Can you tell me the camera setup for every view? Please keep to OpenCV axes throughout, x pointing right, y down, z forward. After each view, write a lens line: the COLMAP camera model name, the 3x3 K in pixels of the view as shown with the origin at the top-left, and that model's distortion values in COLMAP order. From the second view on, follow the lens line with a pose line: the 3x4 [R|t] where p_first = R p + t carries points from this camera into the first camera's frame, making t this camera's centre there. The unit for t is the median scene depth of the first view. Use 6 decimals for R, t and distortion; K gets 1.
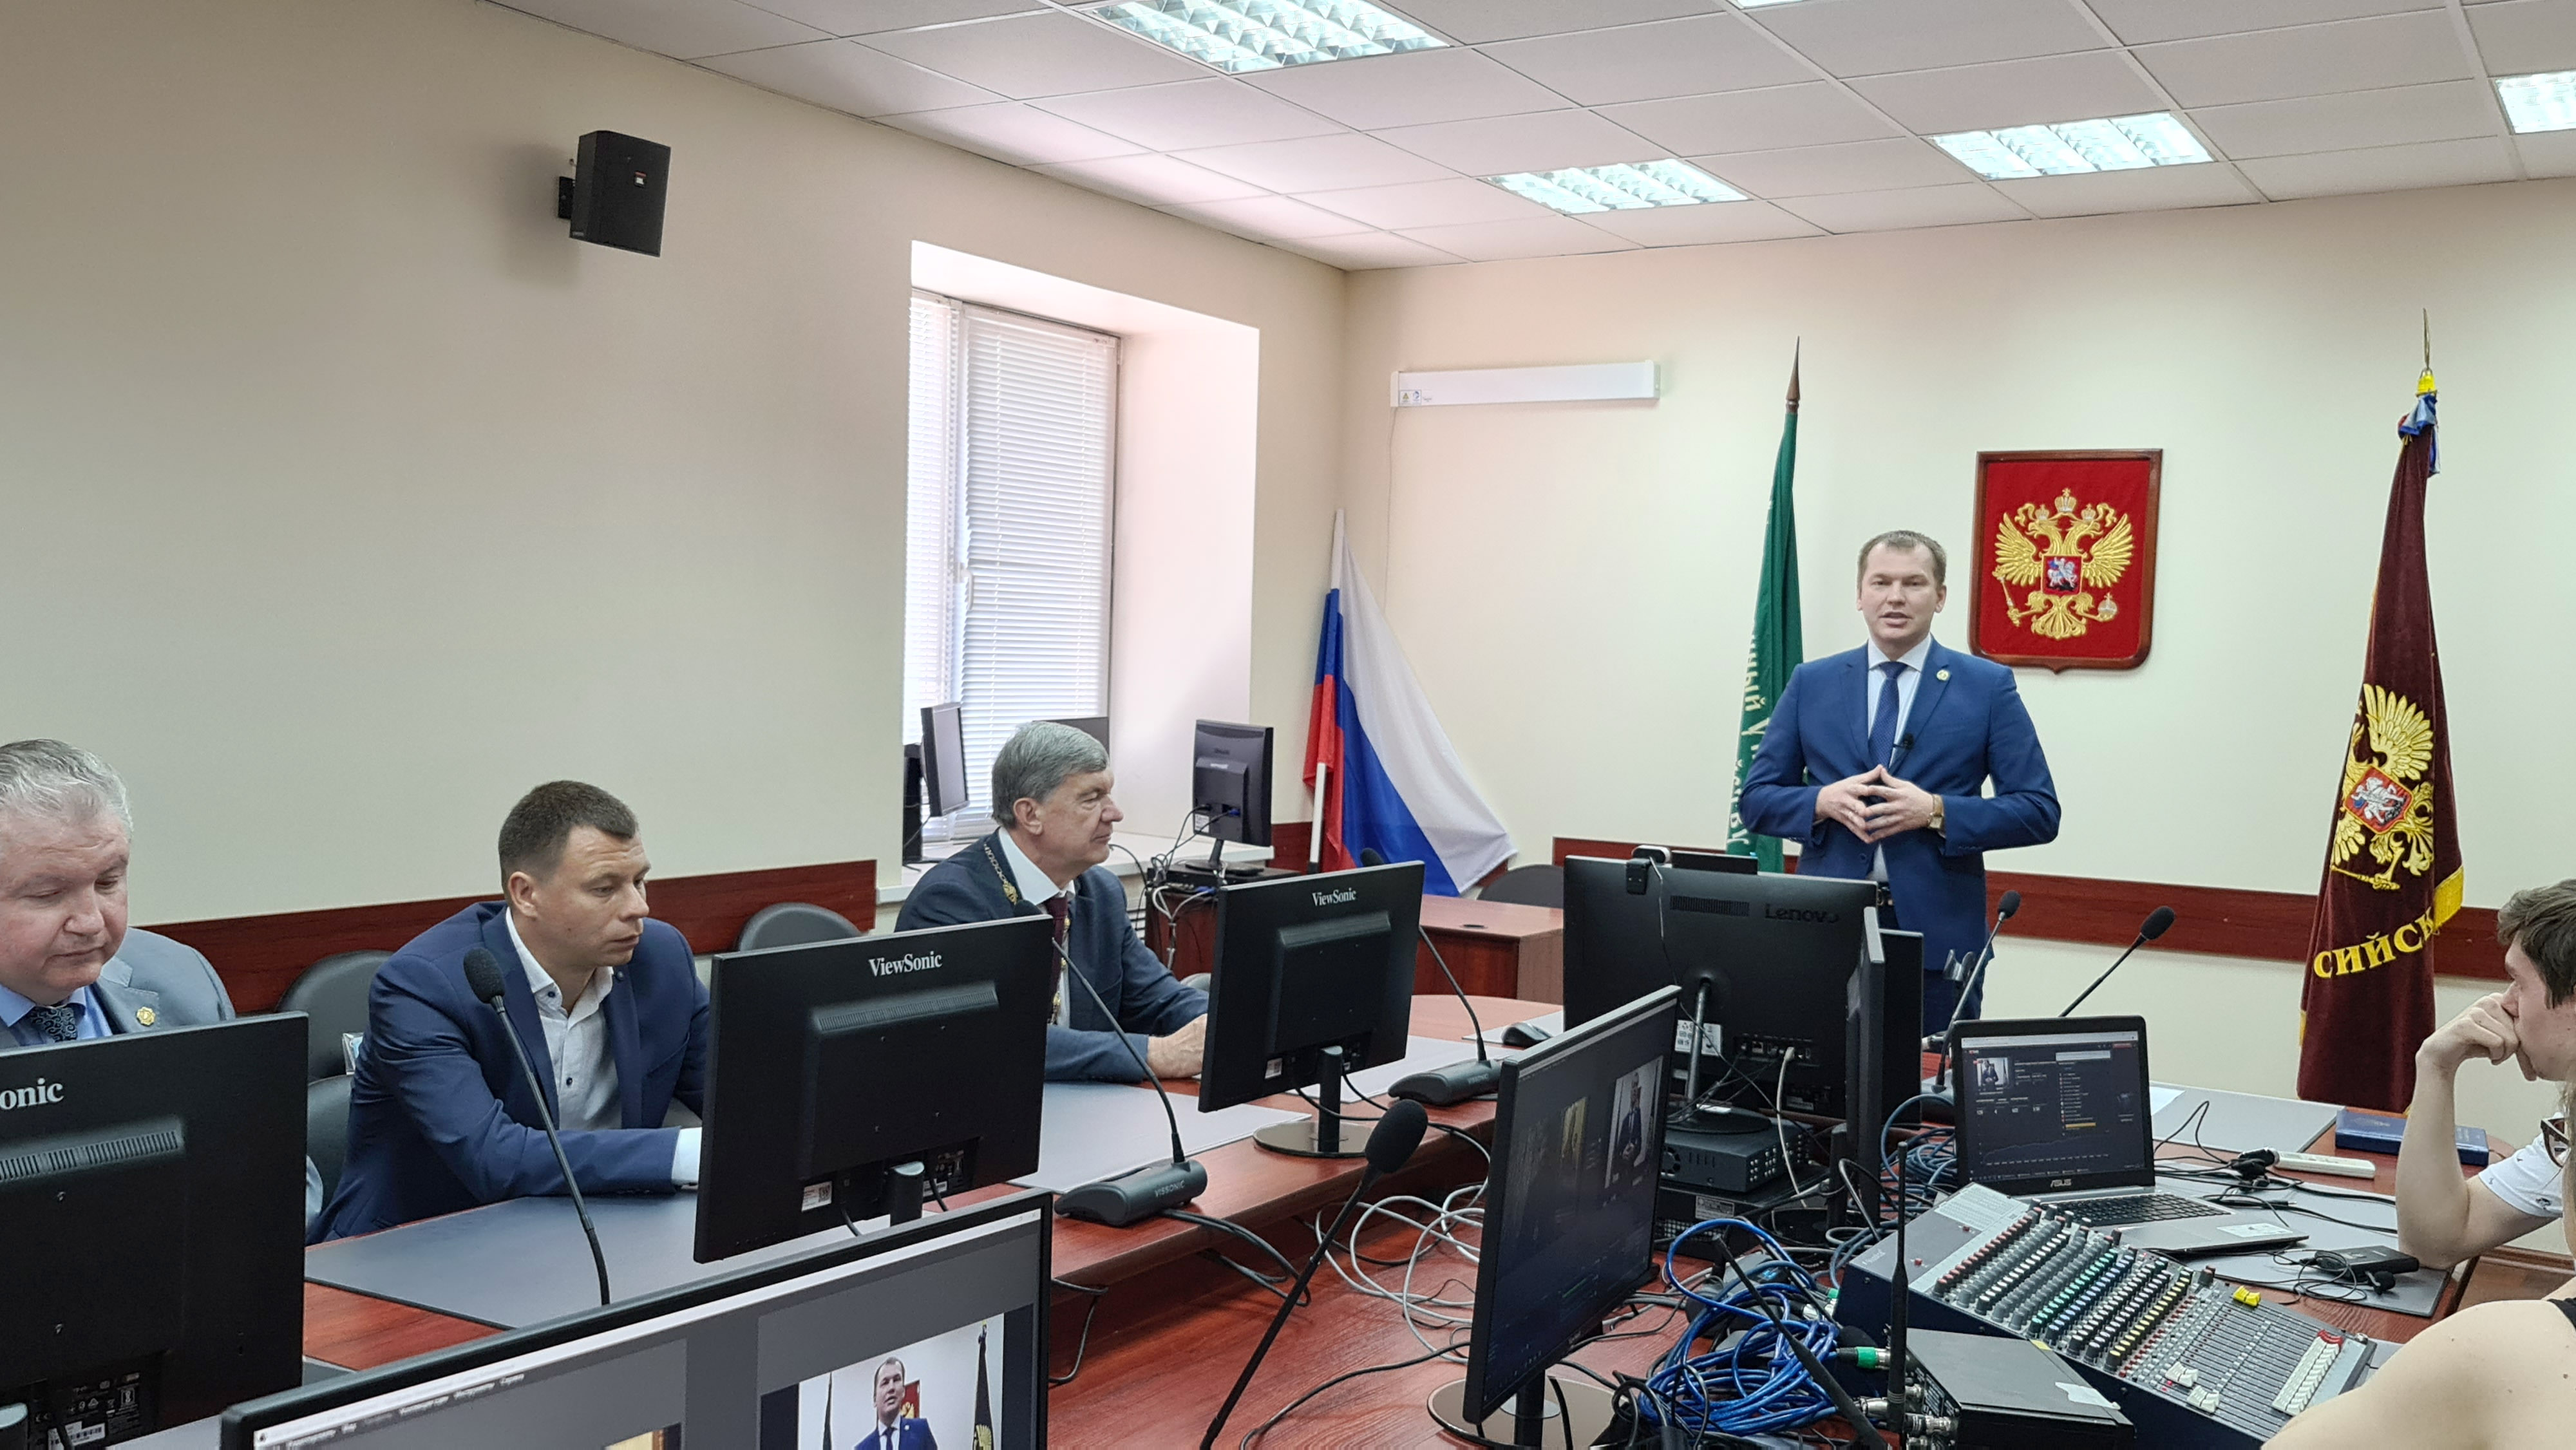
lens RADIAL K [[2261.3, 0, 1292.7], [0, 2261.3, 722.4], [0, 0, 1]] dist [0.035730, -0.015550]
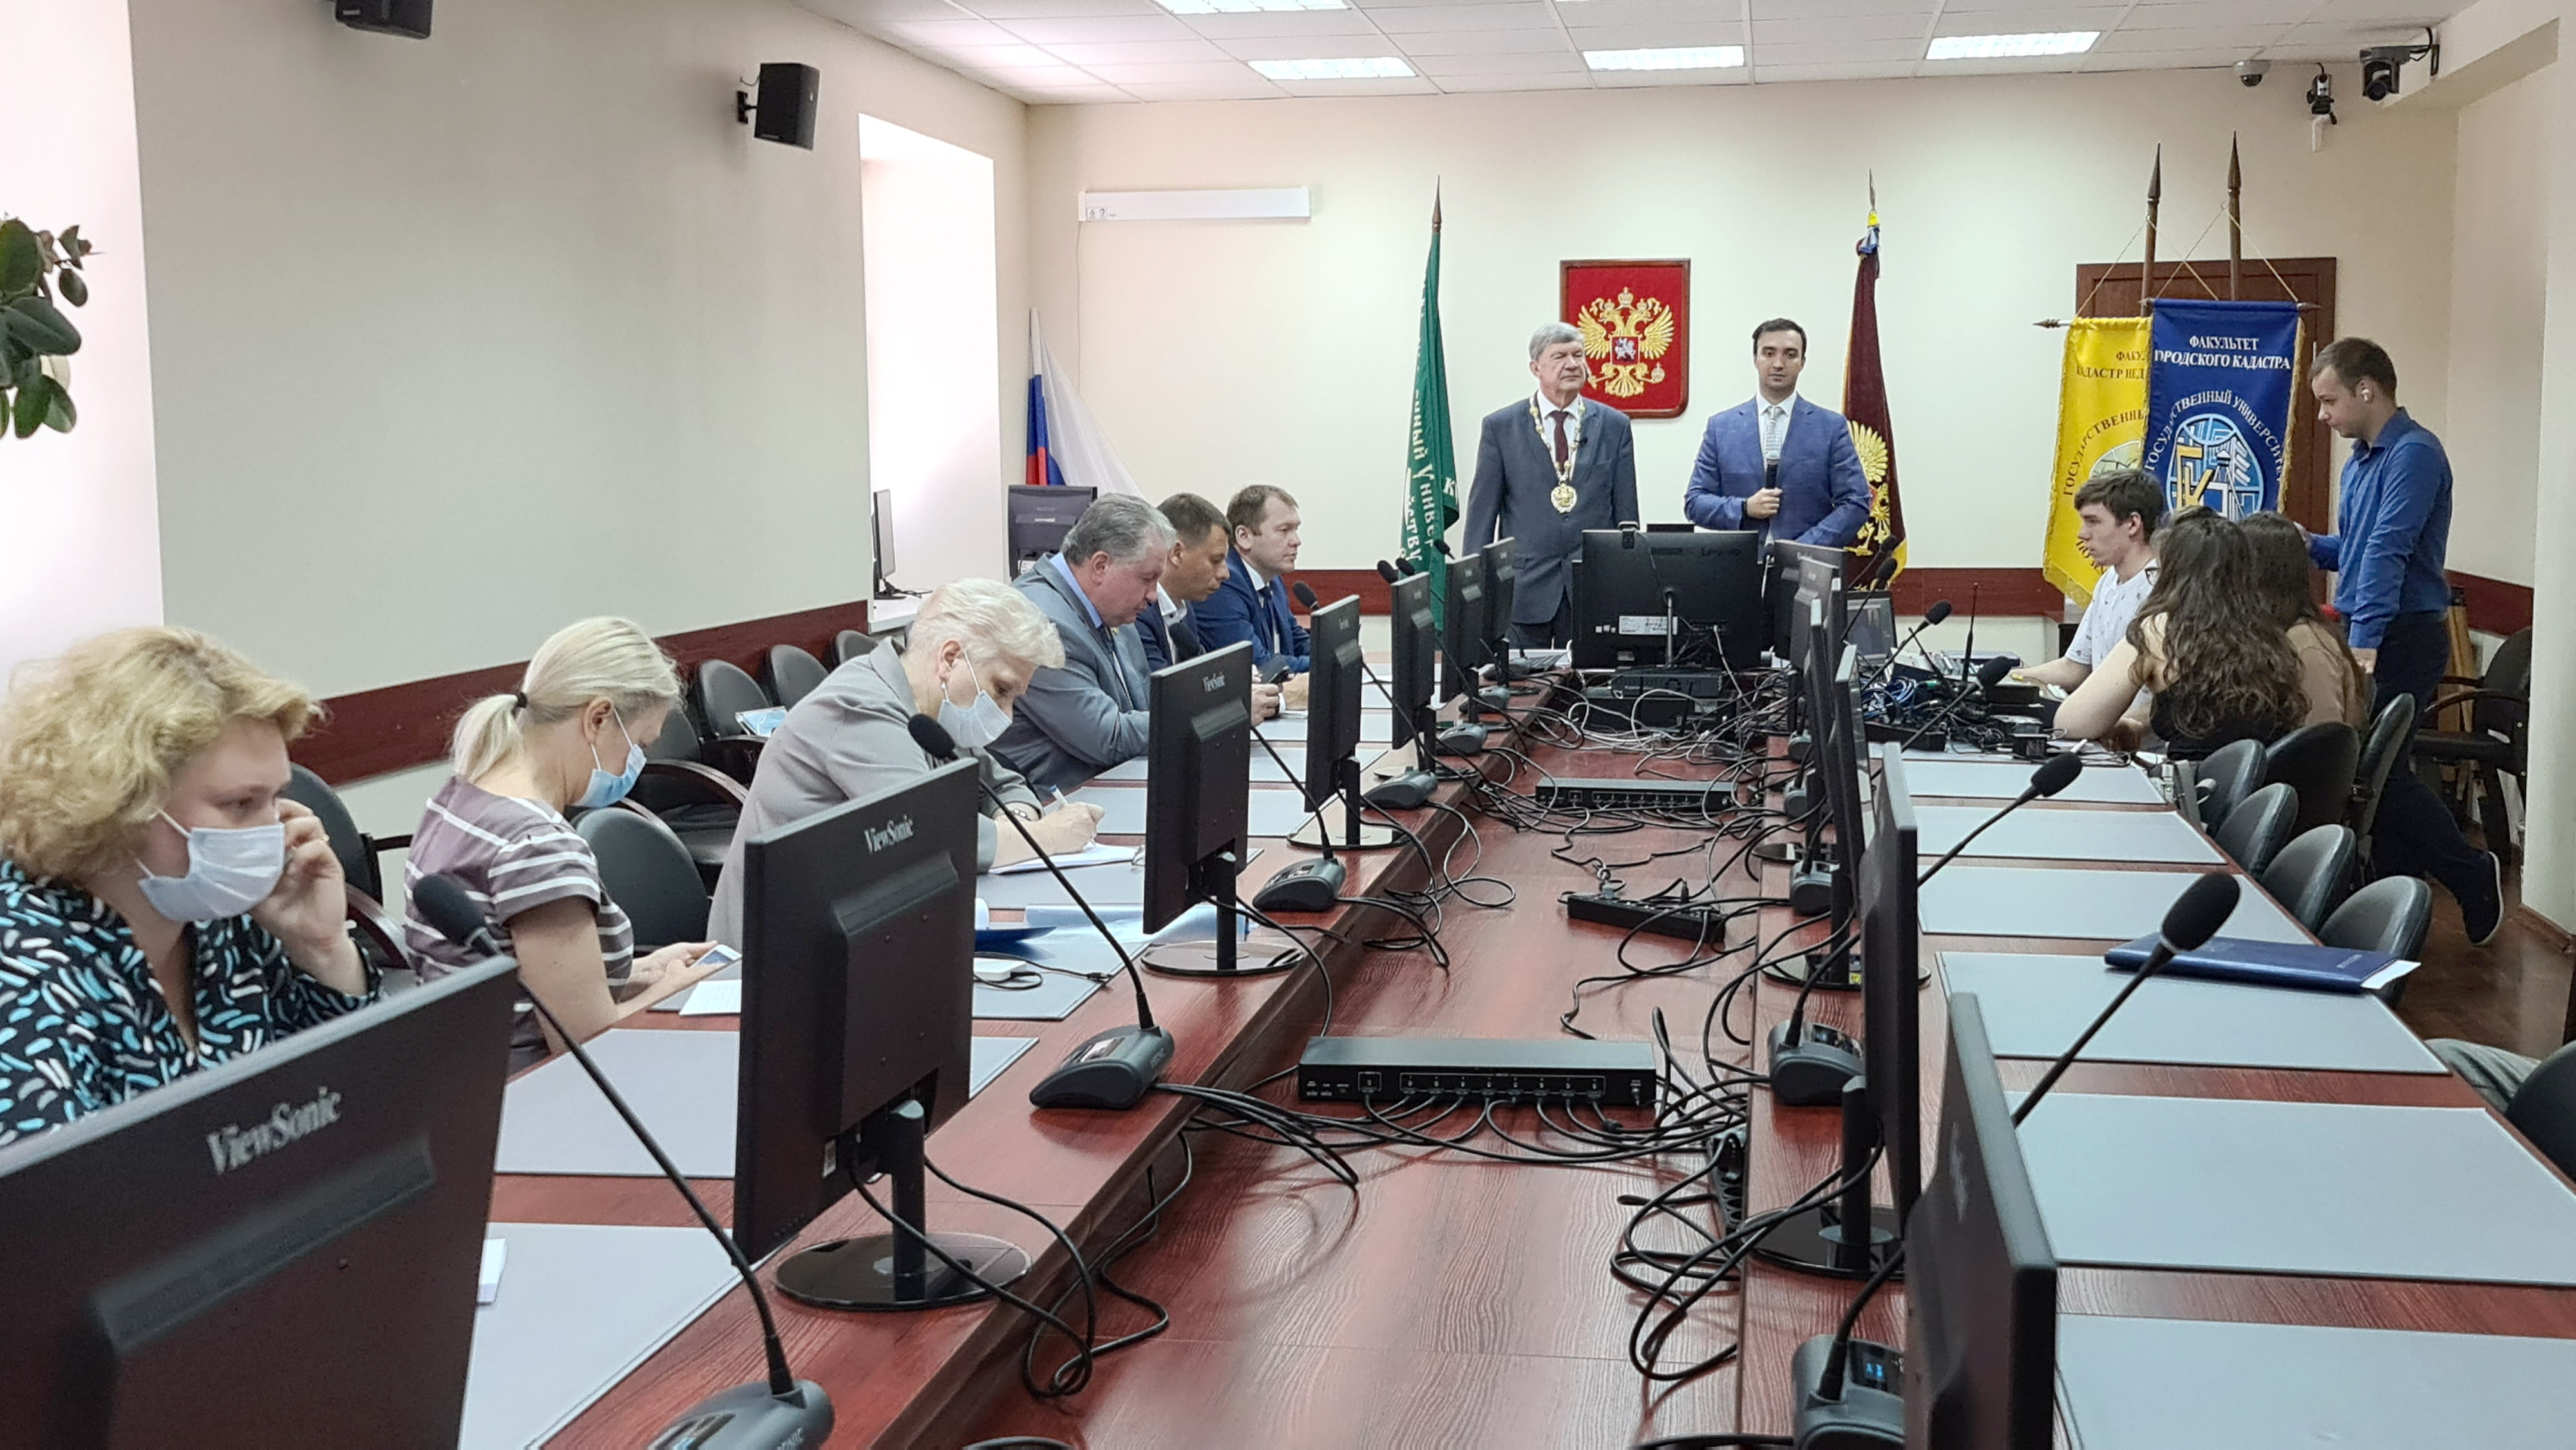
lens RADIAL K [[2881.0, 0, 1288.0], [0, 2881.0, 726.9], [0, 0, 1]] dist [0.030218, 0.000000]
pose [[0.924031, -0.076430, 0.374601, -0.521030], [0.048774, 0.995374, 0.082777, 0.007718], [-0.379195, -0.058218, 0.923484, -0.550858]]
